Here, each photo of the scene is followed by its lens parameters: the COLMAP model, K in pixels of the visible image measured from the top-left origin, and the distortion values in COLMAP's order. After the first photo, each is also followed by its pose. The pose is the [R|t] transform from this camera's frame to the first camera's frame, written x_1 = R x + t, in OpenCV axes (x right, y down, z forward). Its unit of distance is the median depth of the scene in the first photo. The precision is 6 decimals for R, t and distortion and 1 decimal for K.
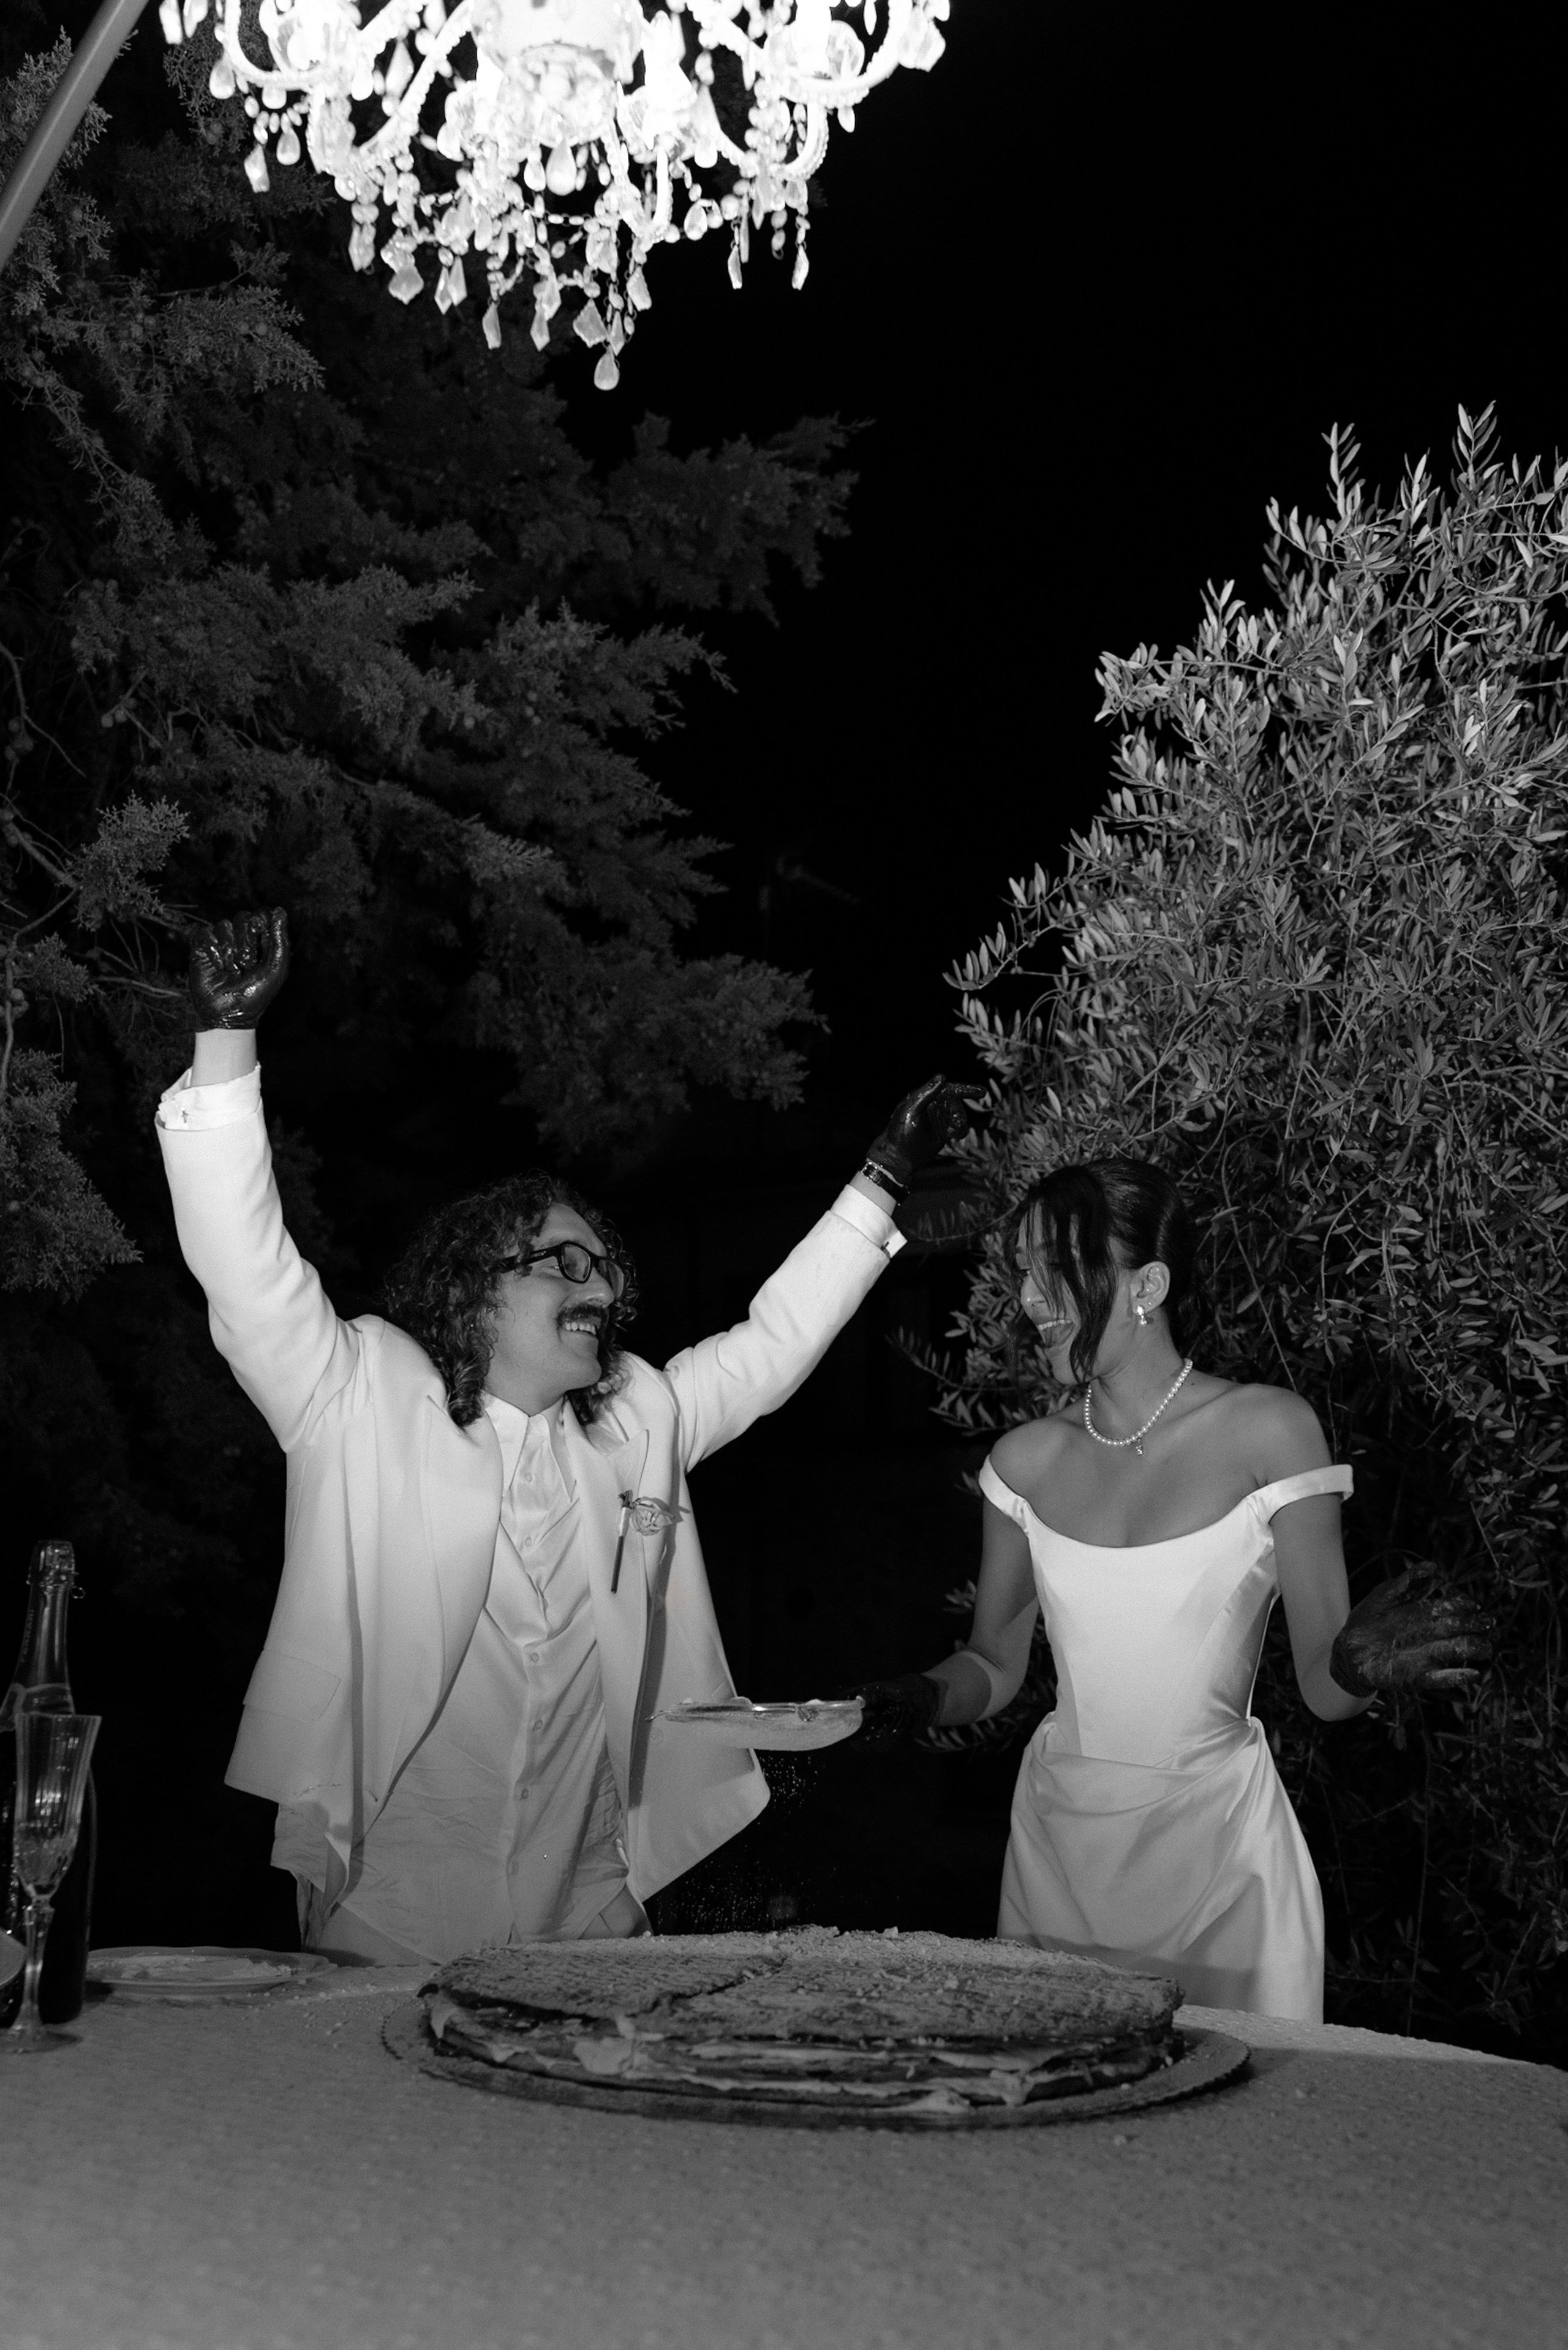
lens RADIAL K [[2012.1, 0, 775.7], [0, 2012.1, 1353.2], [0, 0, 1]] dist [-0.032243, 0.030723]
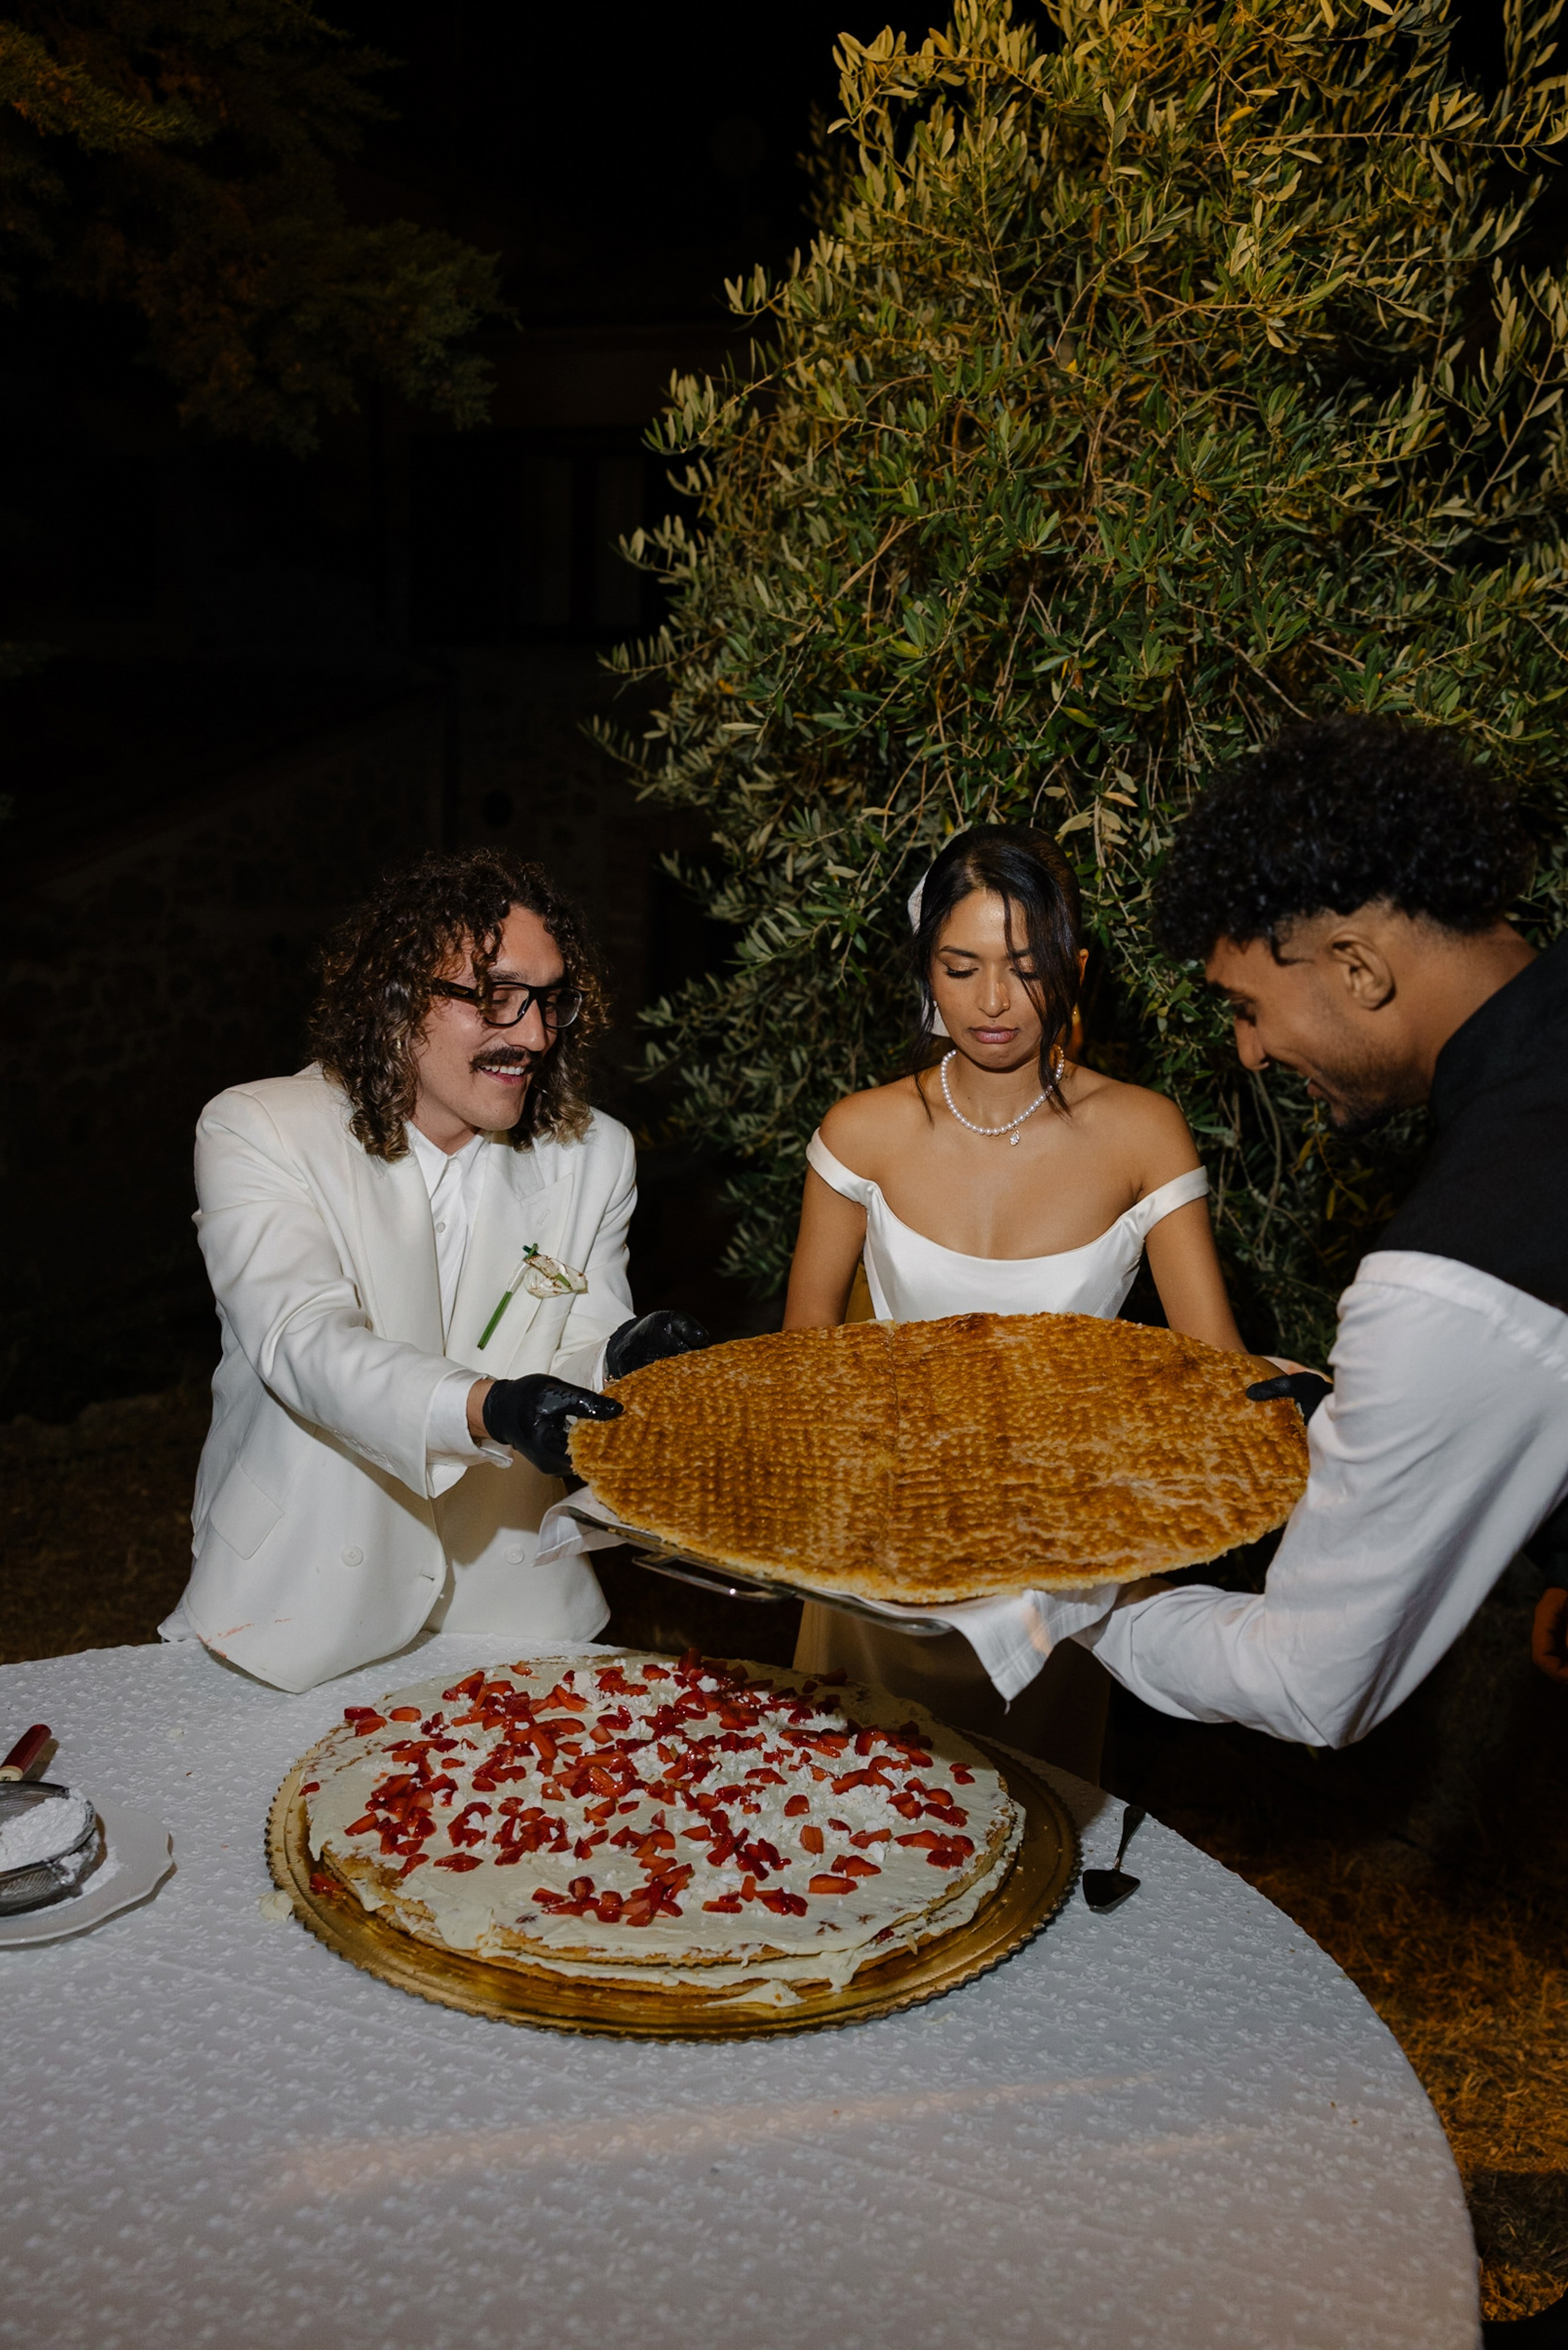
lens RADIAL K [[2151.0, 0, 805.6], [0, 2151.0, 1093.2], [0, 0, 1]] dist [-0.003665, 0.000000]
pose [[0.988560, -0.001803, 0.150820, 0.010087], [-0.044270, 0.952421, 0.301553, -0.173905], [-0.144188, -0.304780, 0.941445, 0.015359]]
